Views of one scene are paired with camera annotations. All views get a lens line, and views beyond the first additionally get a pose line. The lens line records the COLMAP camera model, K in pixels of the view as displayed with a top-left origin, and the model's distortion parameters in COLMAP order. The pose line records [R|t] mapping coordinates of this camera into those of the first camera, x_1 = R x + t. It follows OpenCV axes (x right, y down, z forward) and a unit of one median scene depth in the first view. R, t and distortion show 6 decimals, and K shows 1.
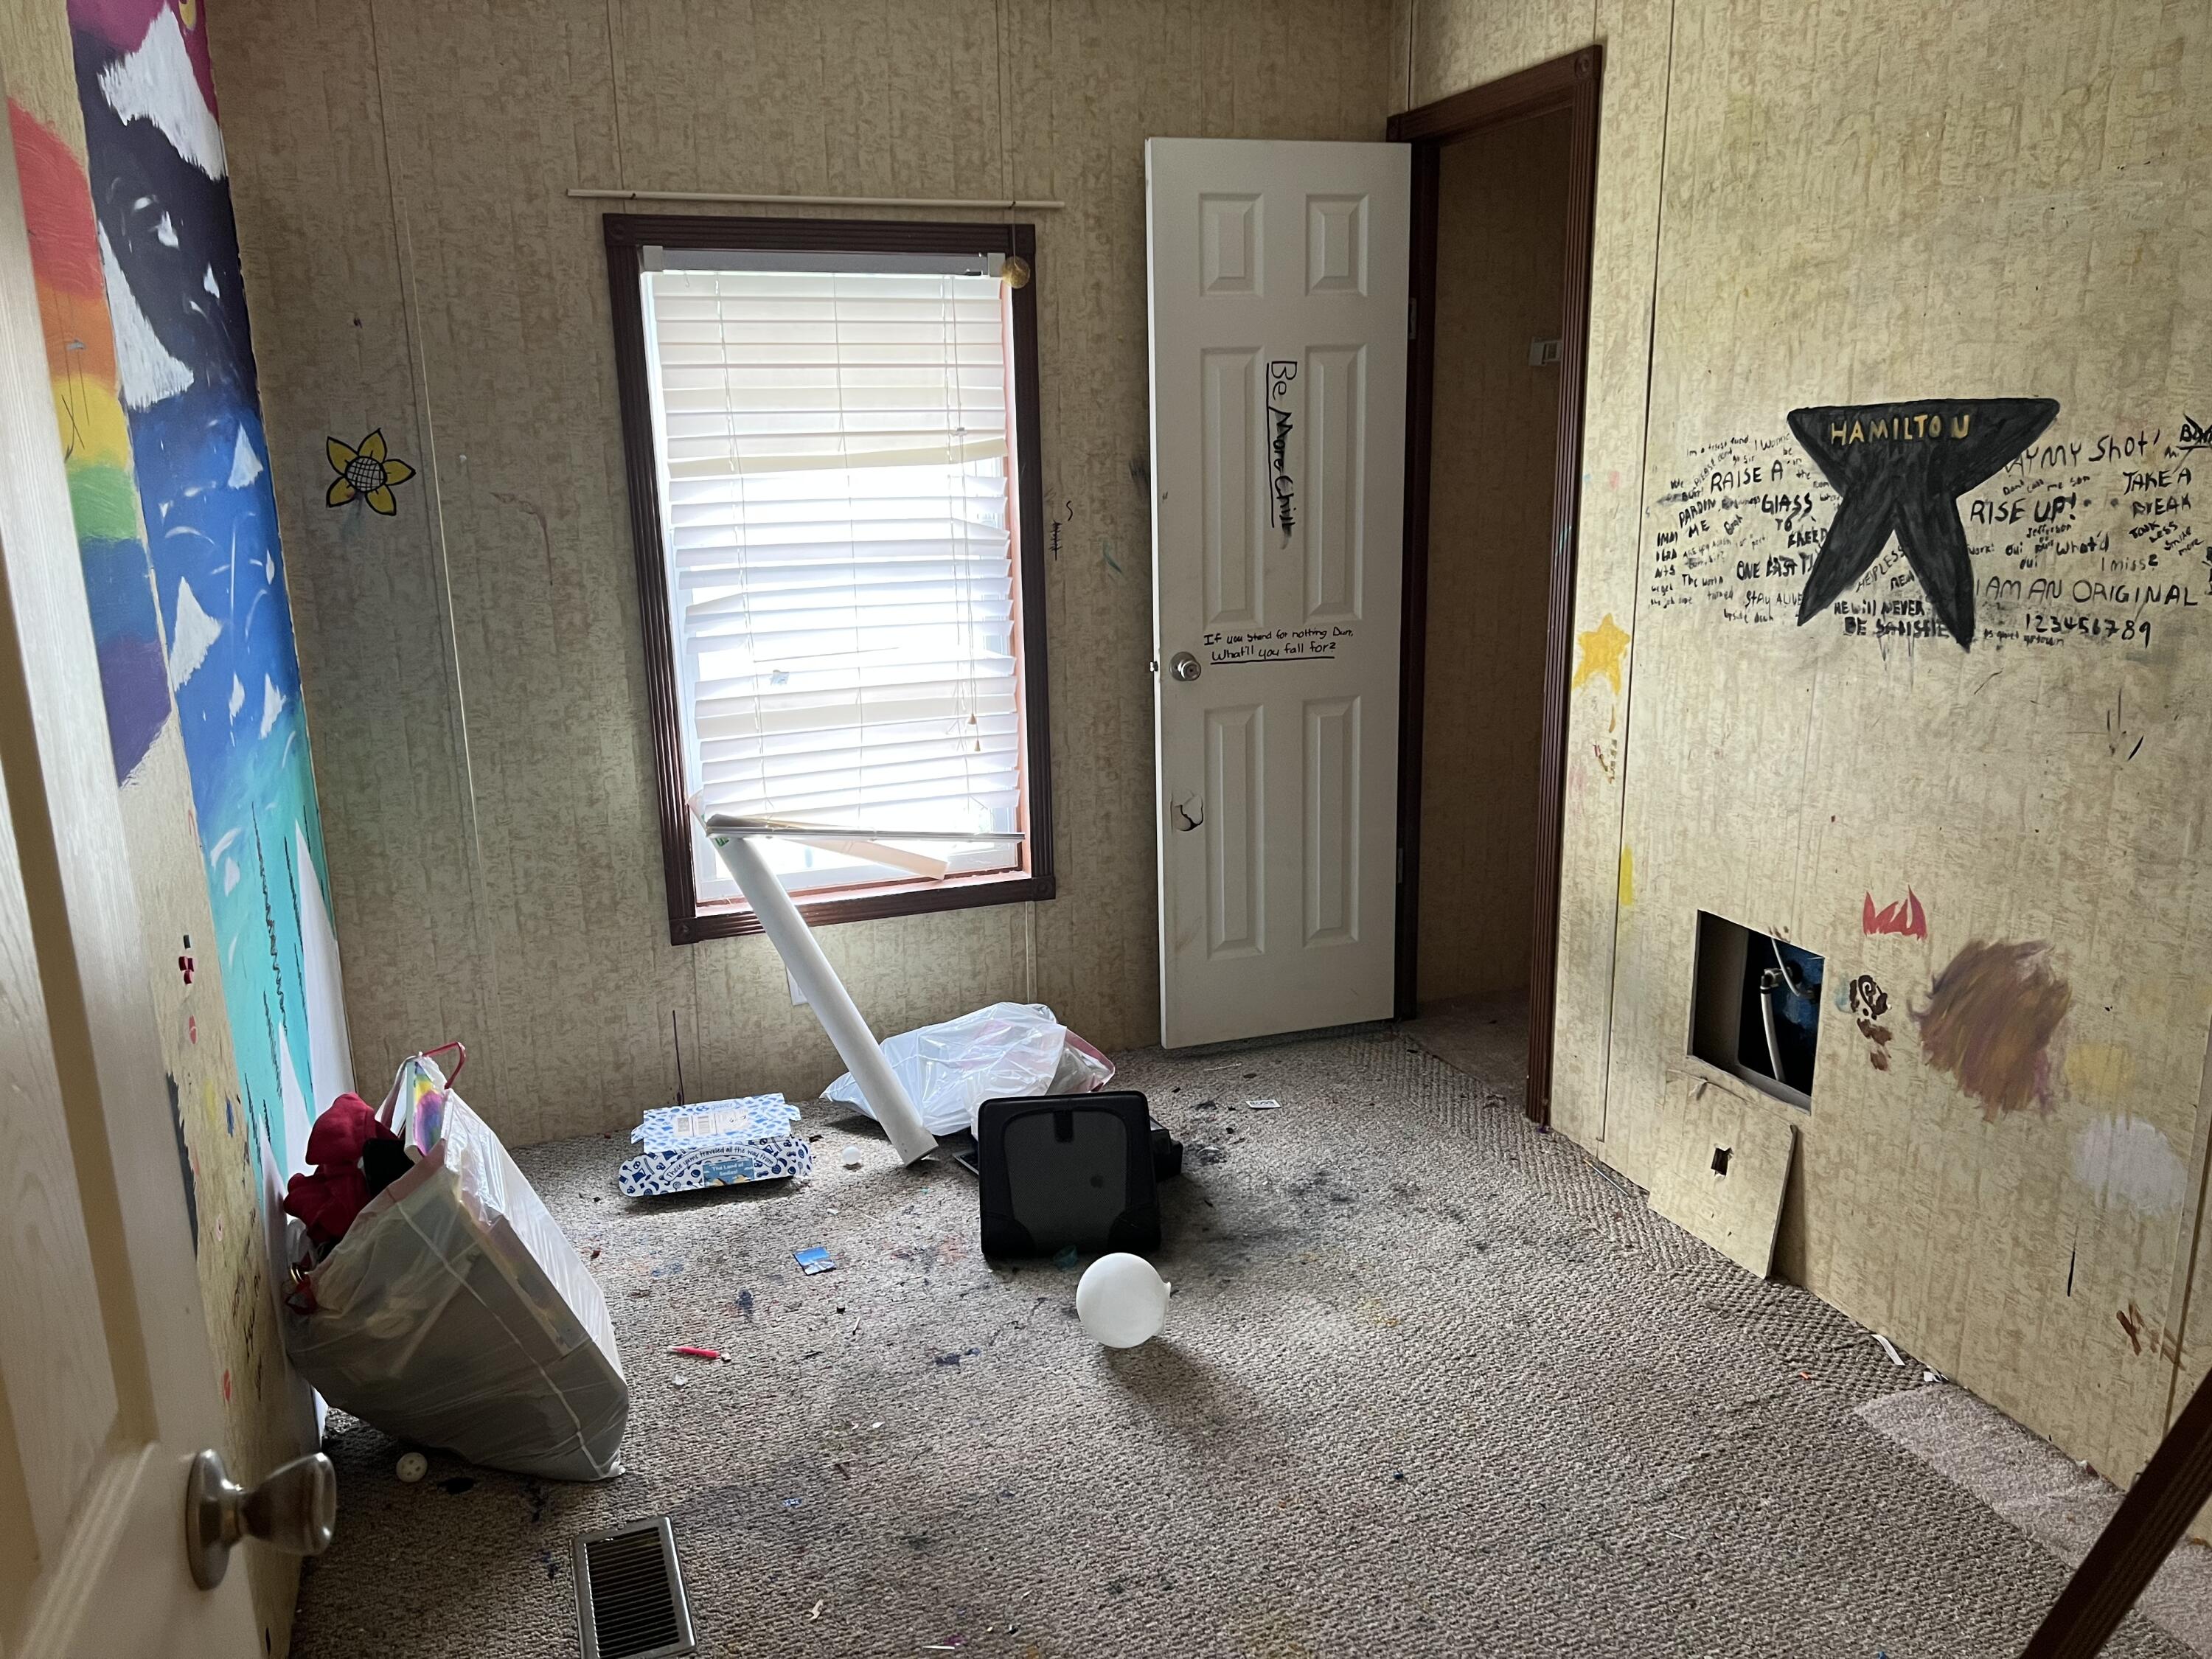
lens RADIAL K [[1660.8, 0, 1105.2], [0, 1660.8, 834.1], [0, 0, 1]] dist [0.043414, -0.048818]
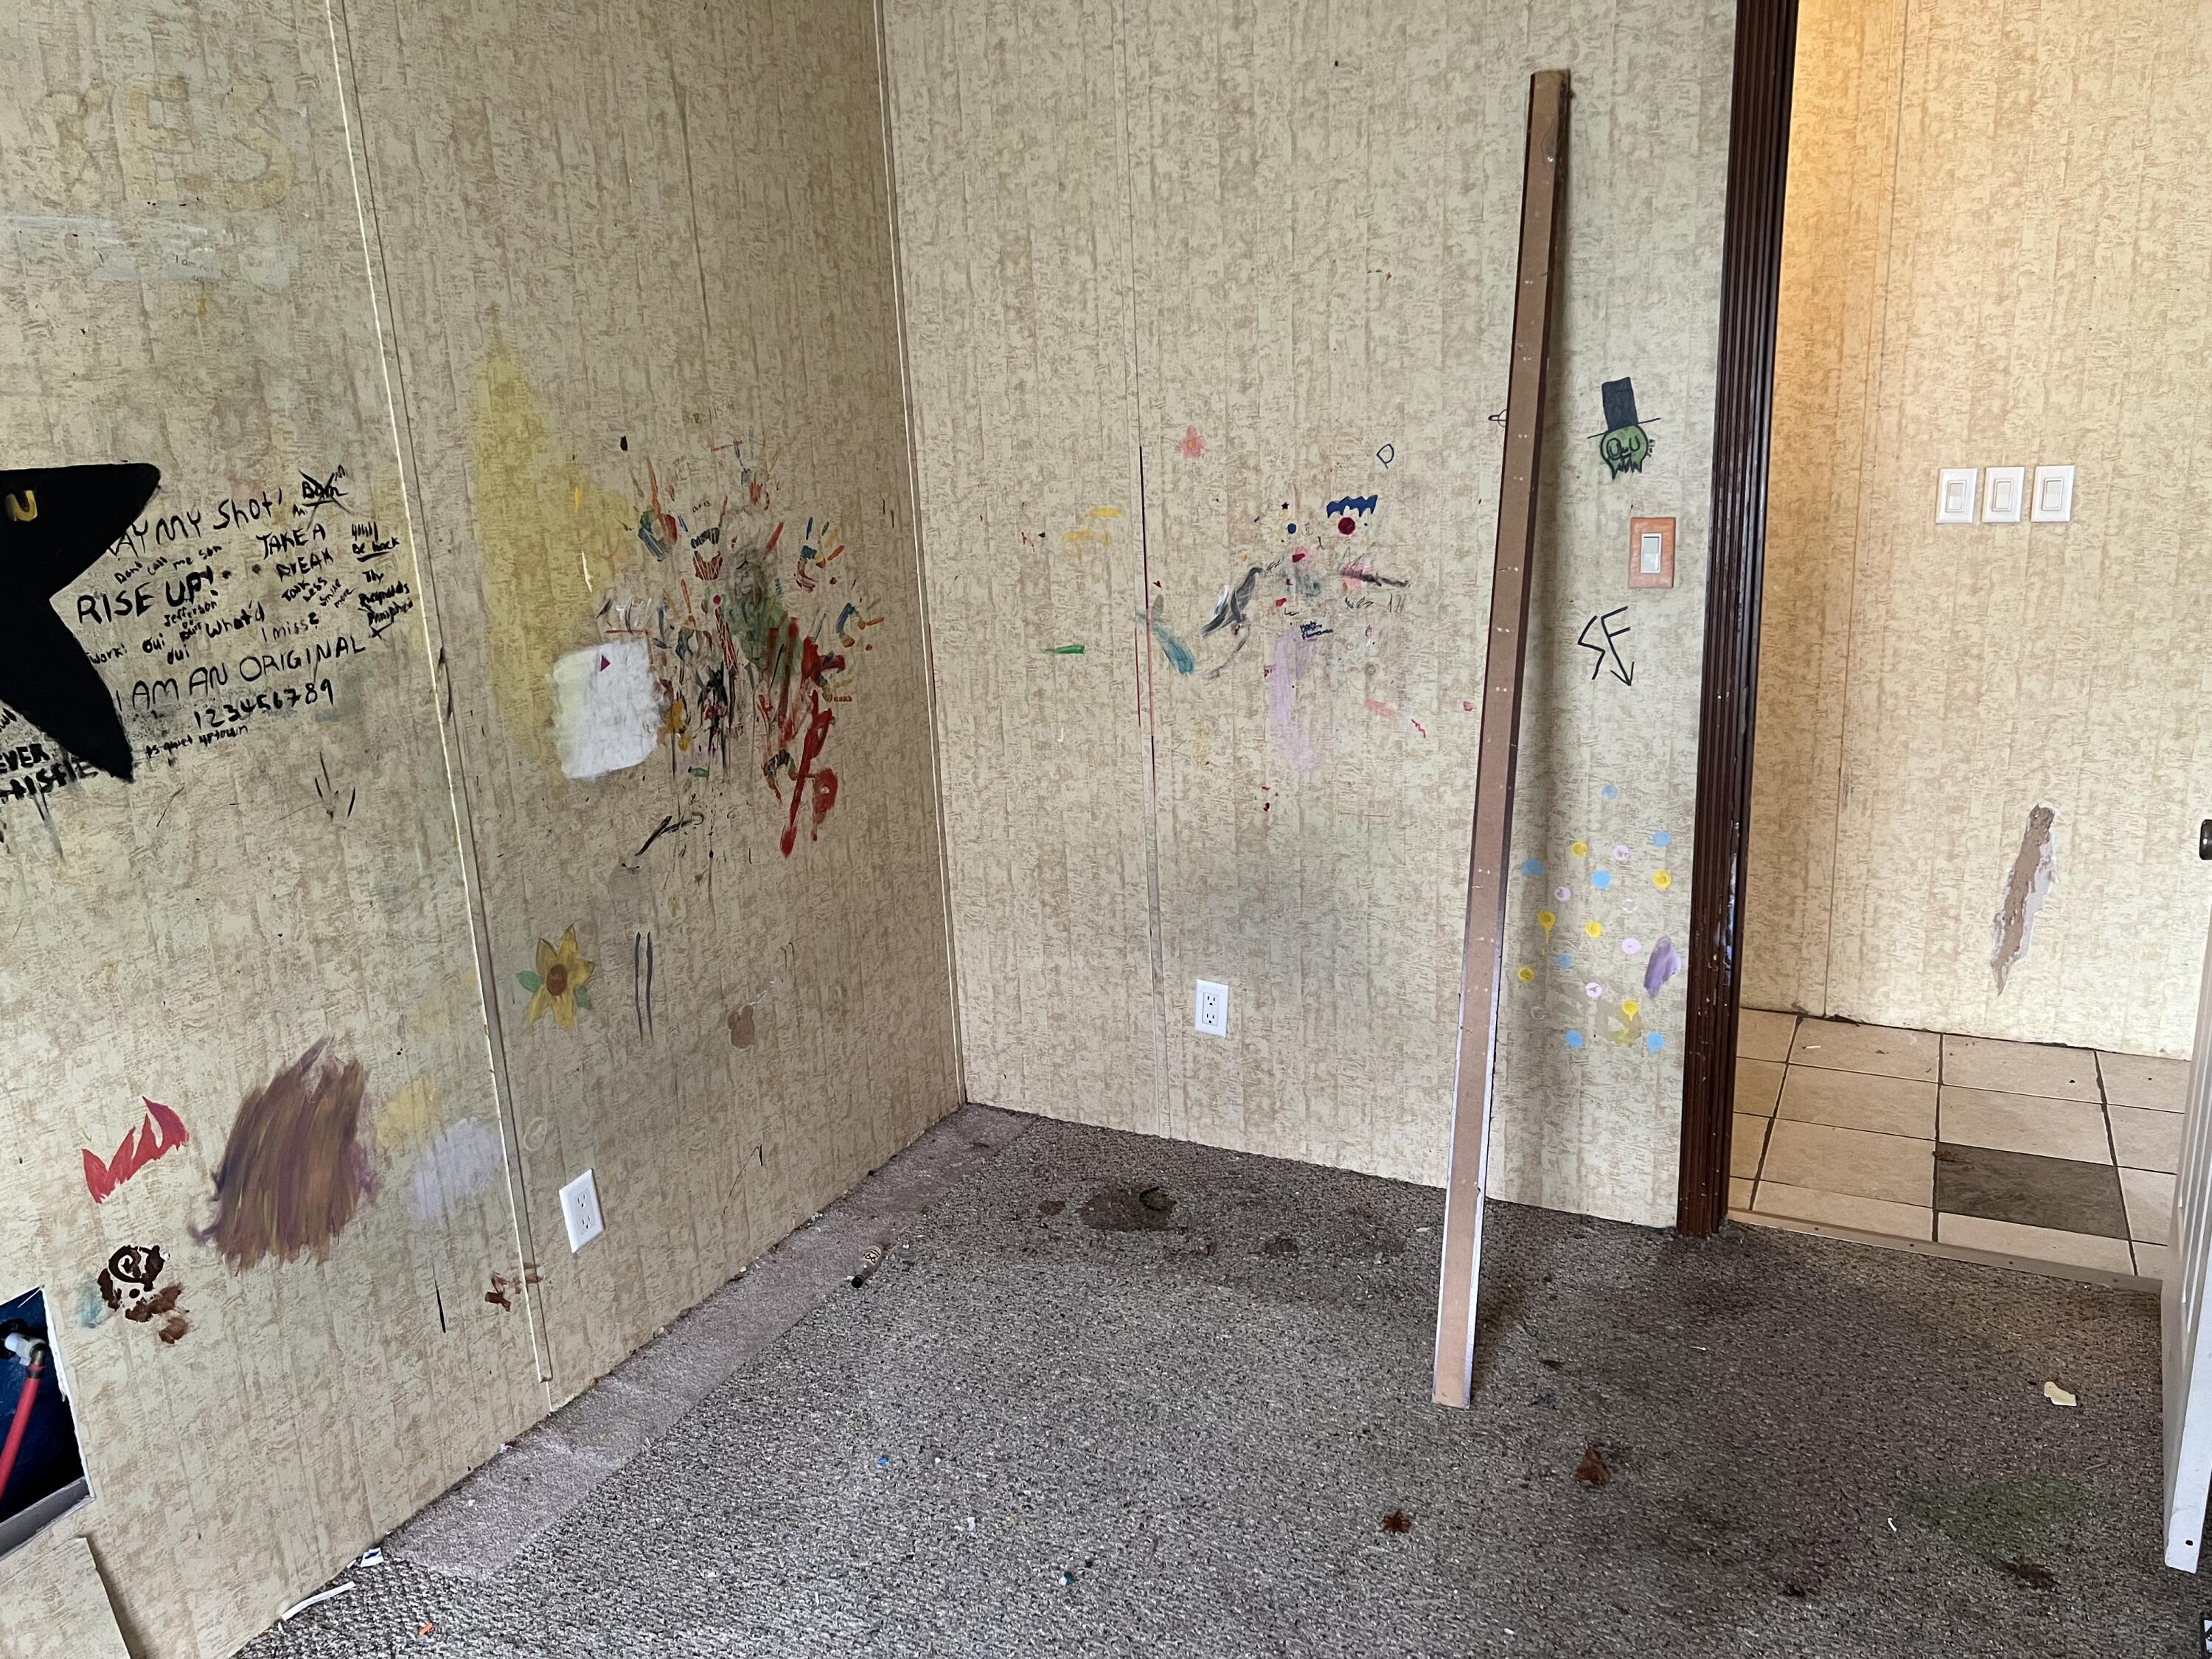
lens RADIAL K [[1660.8, 0, 1123.8], [0, 1660.8, 835.4], [0, 0, 1]] dist [0.043414, -0.048818]
pose [[-0.684663, -0.143772, 0.714539, -0.405872], [0.230613, 0.887255, 0.399494, -0.315882], [-0.691415, 0.438301, -0.574315, 1.221513]]
